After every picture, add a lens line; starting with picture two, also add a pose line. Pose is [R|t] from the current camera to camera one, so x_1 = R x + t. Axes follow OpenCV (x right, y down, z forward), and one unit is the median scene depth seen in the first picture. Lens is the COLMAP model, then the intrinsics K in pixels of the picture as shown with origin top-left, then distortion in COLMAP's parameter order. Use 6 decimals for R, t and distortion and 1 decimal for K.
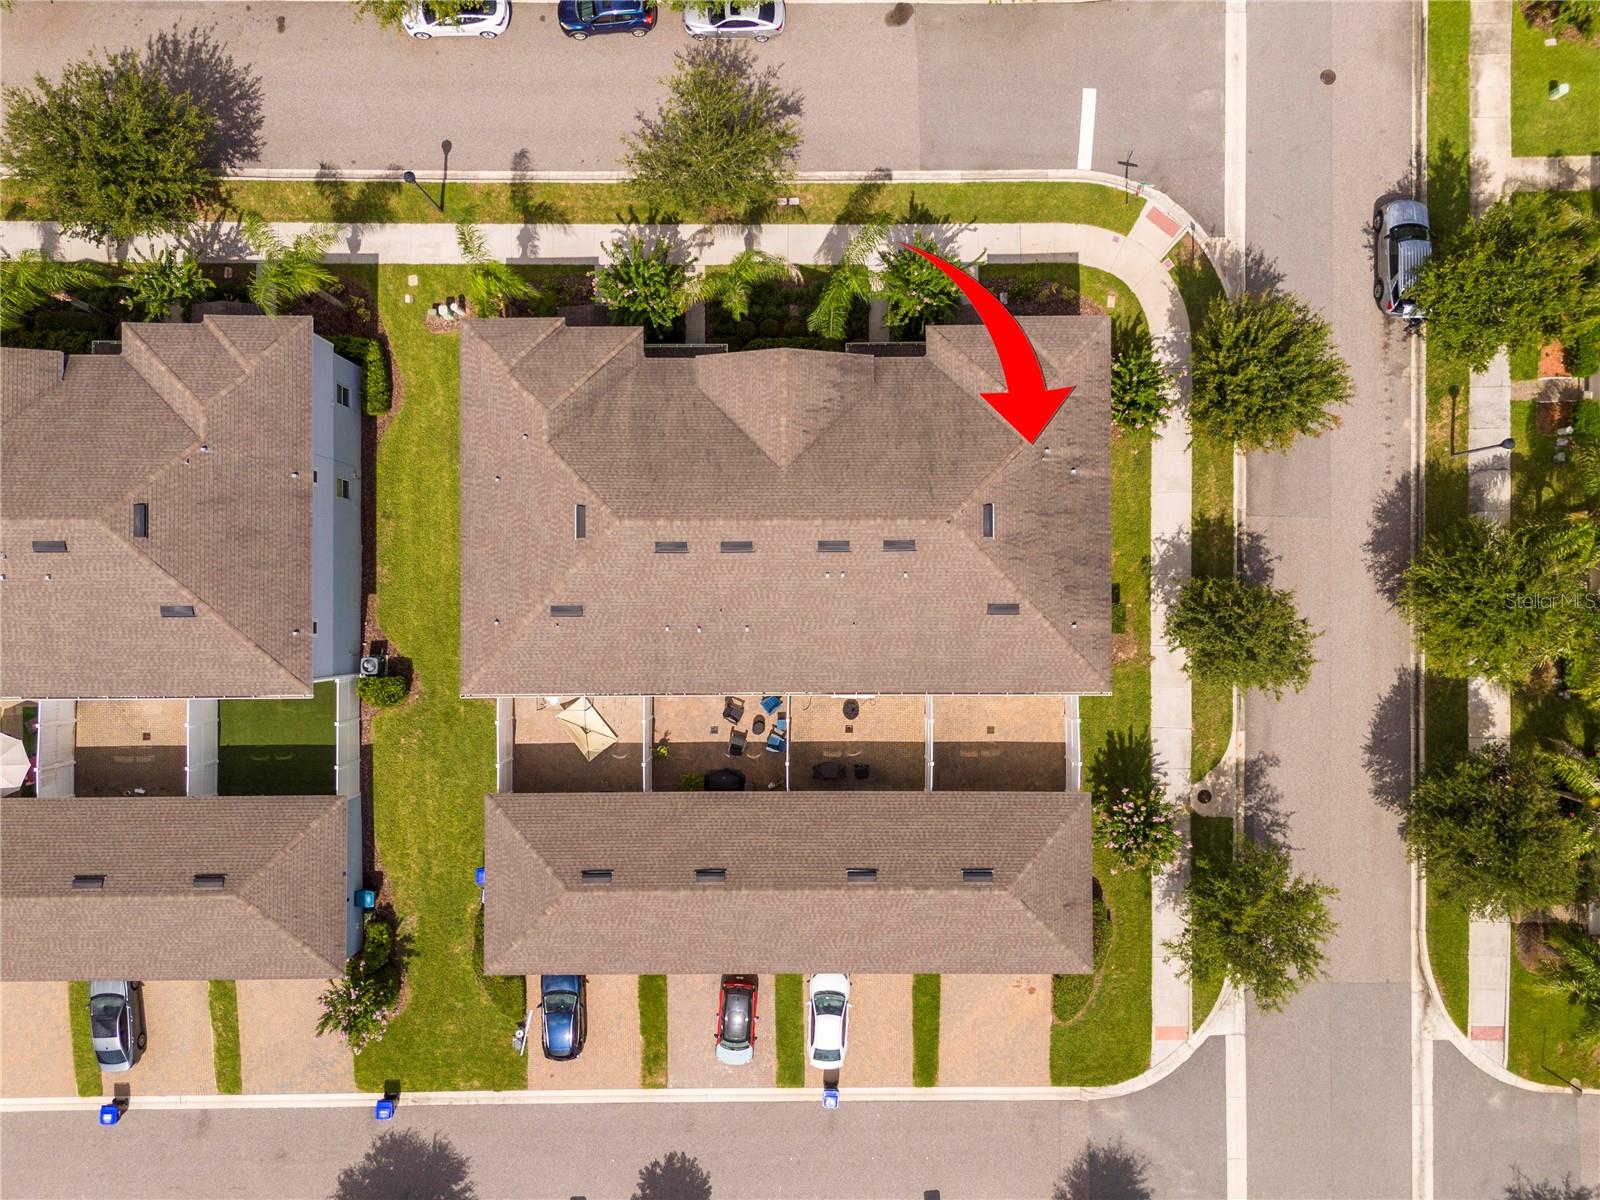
lens RADIAL K [[1170.8, 0, 800.0], [0, 1170.8, 600.0], [0, 0, 1]] dist [0.054995, -0.060553]
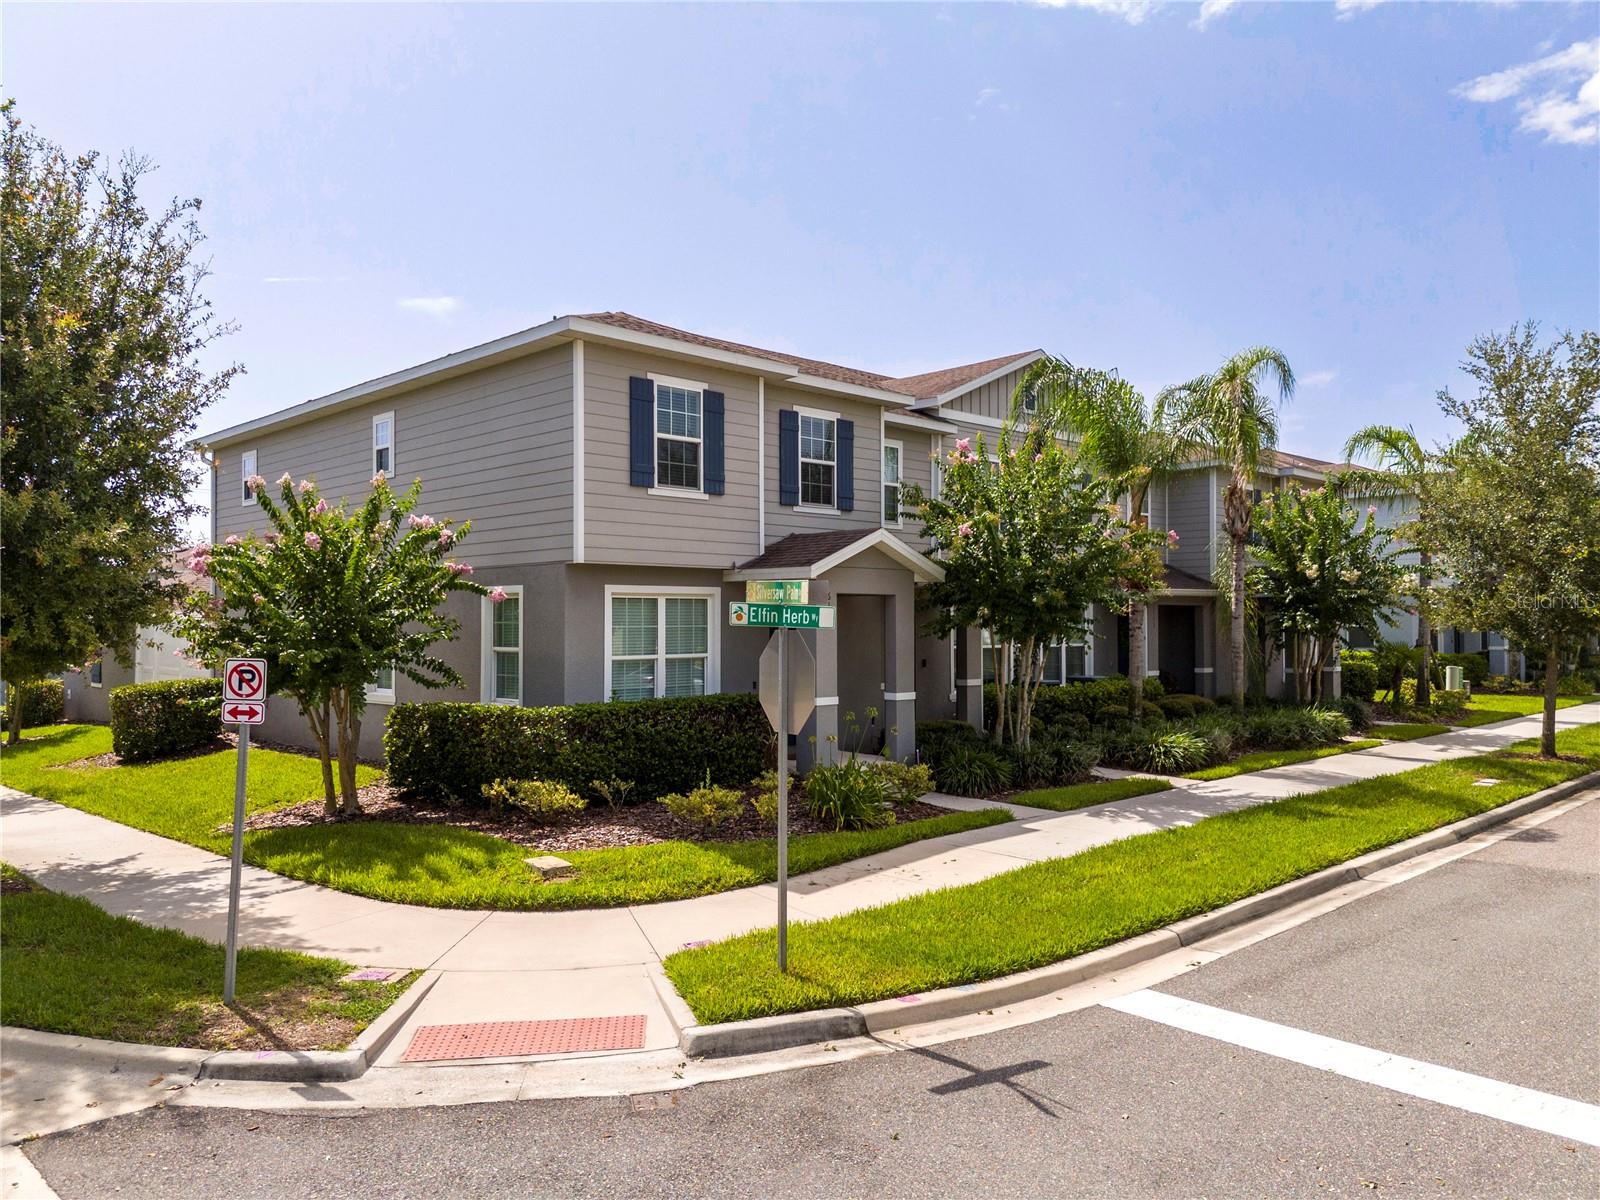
lens RADIAL K [[1170.8, 0, 800.0], [0, 1170.8, 600.0], [0, 0, 1]] dist [0.054995, -0.060553]
pose [[-0.721251, -0.014344, -0.692525, 0.386774], [-0.692661, 0.021031, 0.720957, -0.452774], [0.004223, 0.999676, -0.025104, 0.947666]]
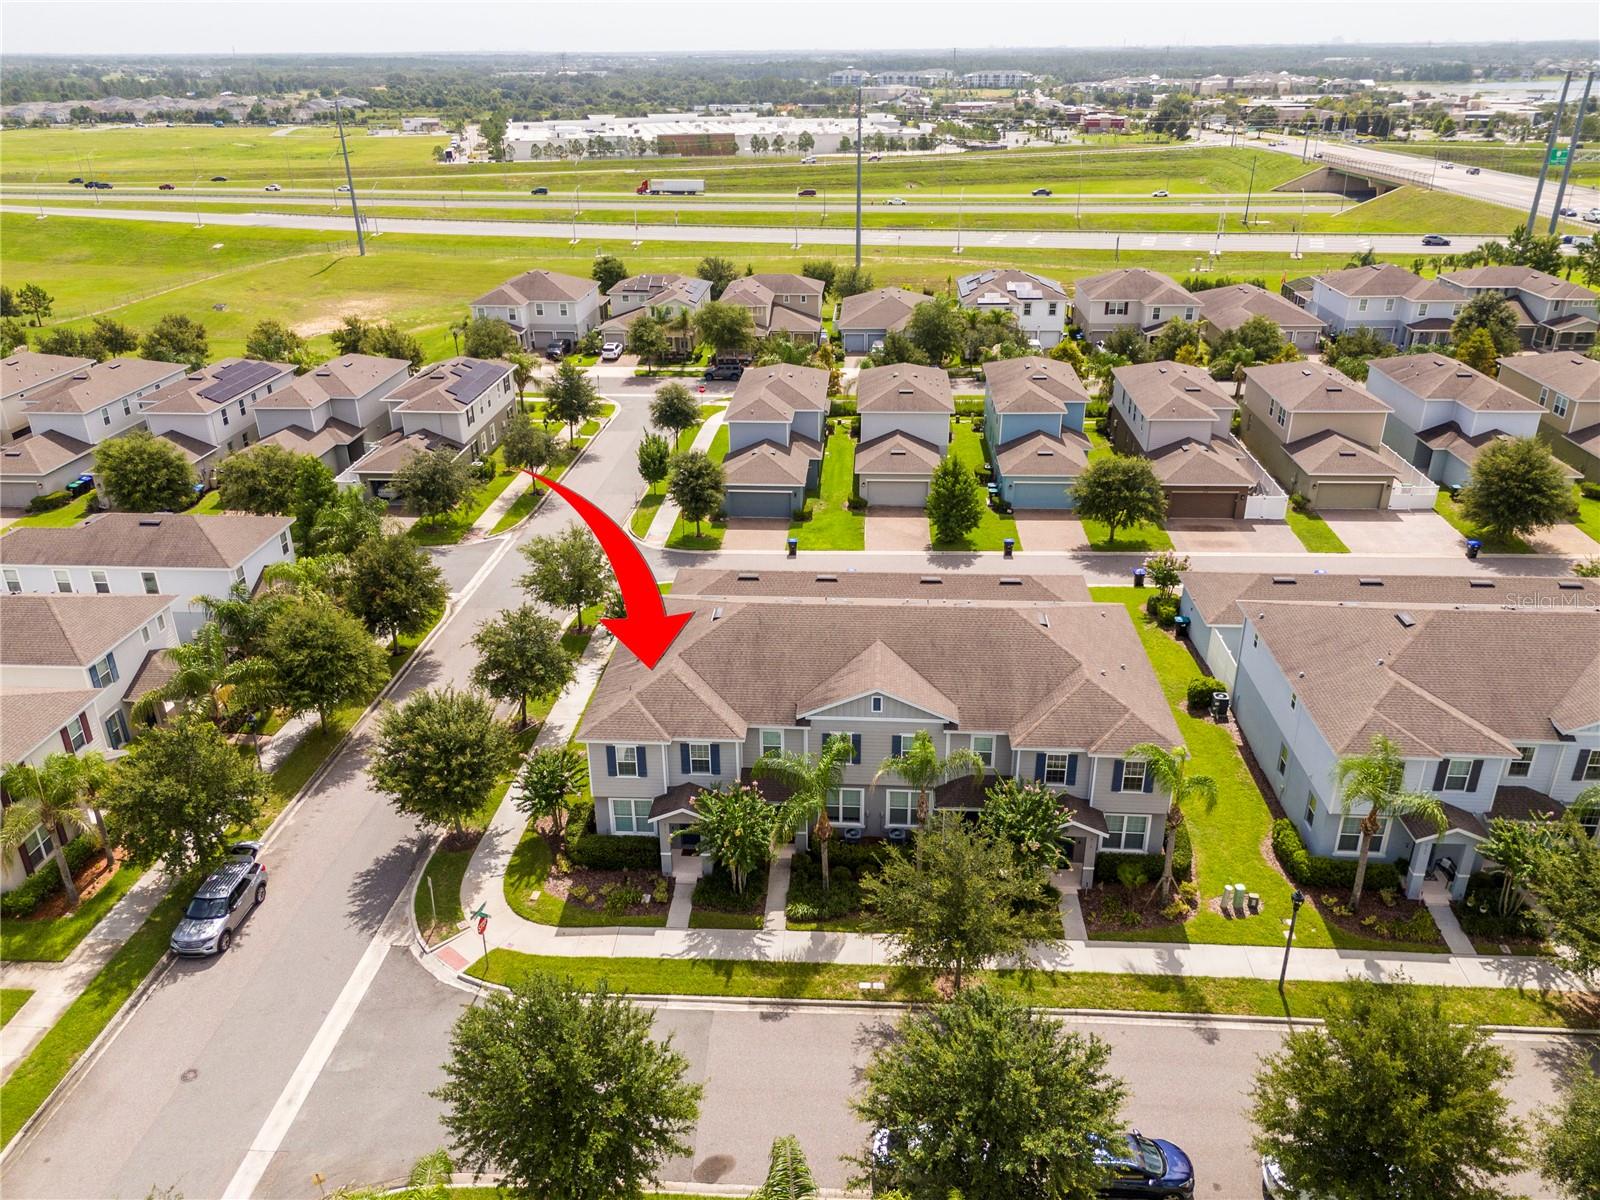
lens RADIAL K [[1170.8, 0, 800.0], [0, 1170.8, 600.0], [0, 0, 1]] dist [0.054995, -0.060553]
pose [[-0.997565, -0.021268, 0.066428, -0.008421], [0.069268, -0.413802, 0.907728, -1.000579], [0.008183, 0.910118, 0.414267, 0.384433]]
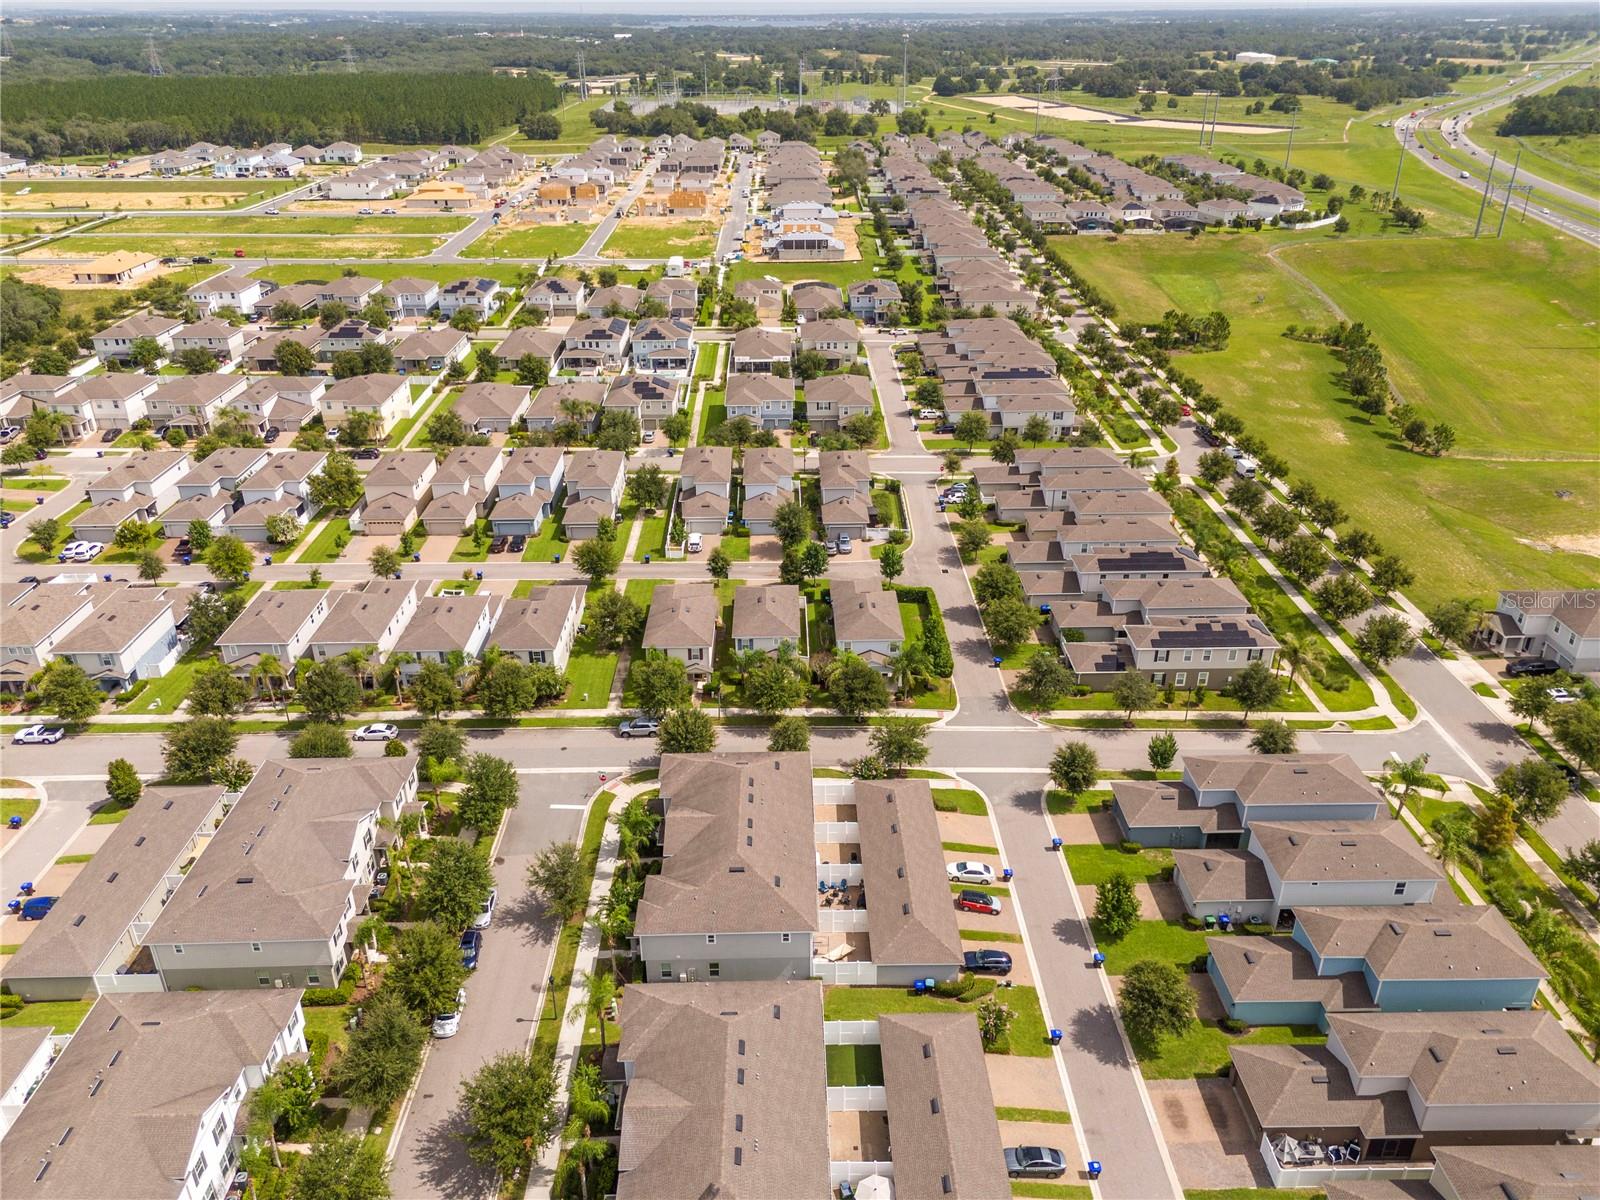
lens RADIAL K [[1170.8, 0, 800.0], [0, 1170.8, 600.0], [0, 0, 1]] dist [0.054995, -0.060553]
pose [[-0.011690, -0.445811, 0.895051, -1.624277], [0.999932, -0.004694, 0.010722, 0.027426], [-0.000578, 0.895115, 0.445836, -0.376076]]
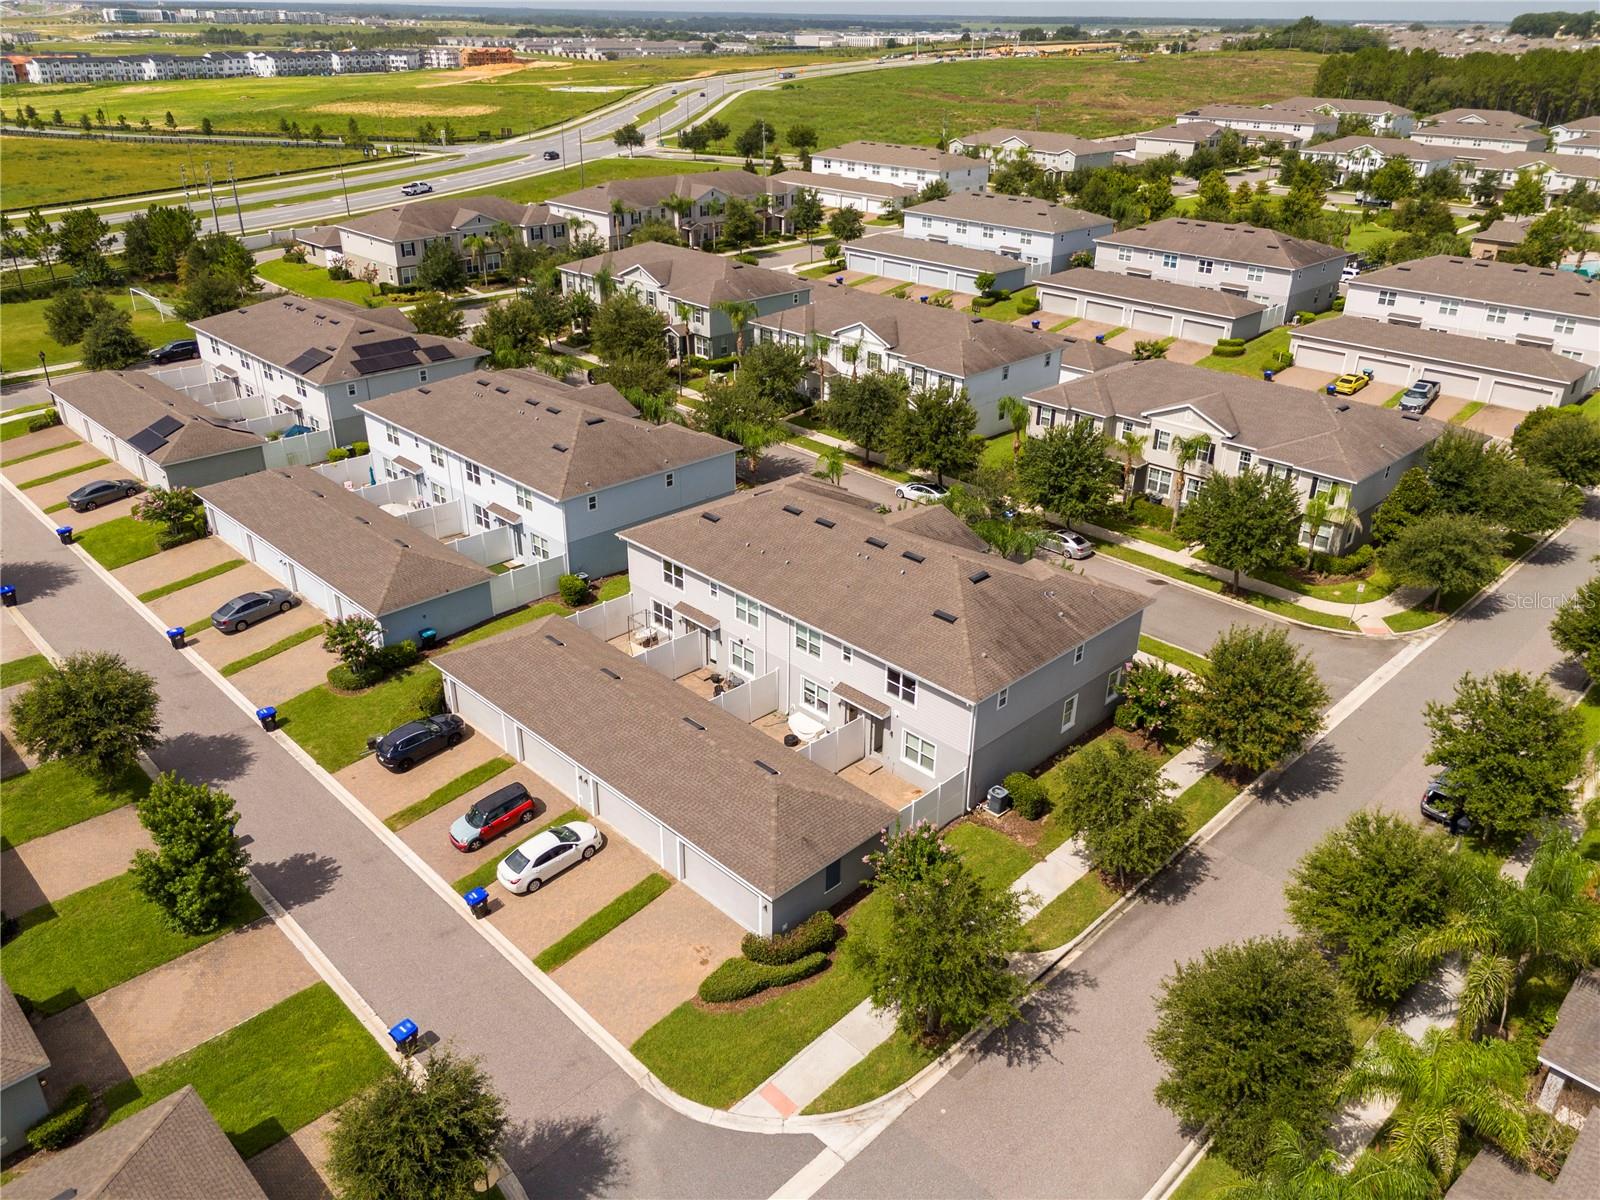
lens RADIAL K [[1170.8, 0, 800.0], [0, 1170.8, 600.0], [0, 0, 1]] dist [0.054995, -0.060553]
pose [[0.700456, 0.325283, -0.635258, 0.708560], [-0.713608, 0.305256, -0.630542, 0.744711], [-0.011188, 0.894992, 0.445943, 0.371210]]
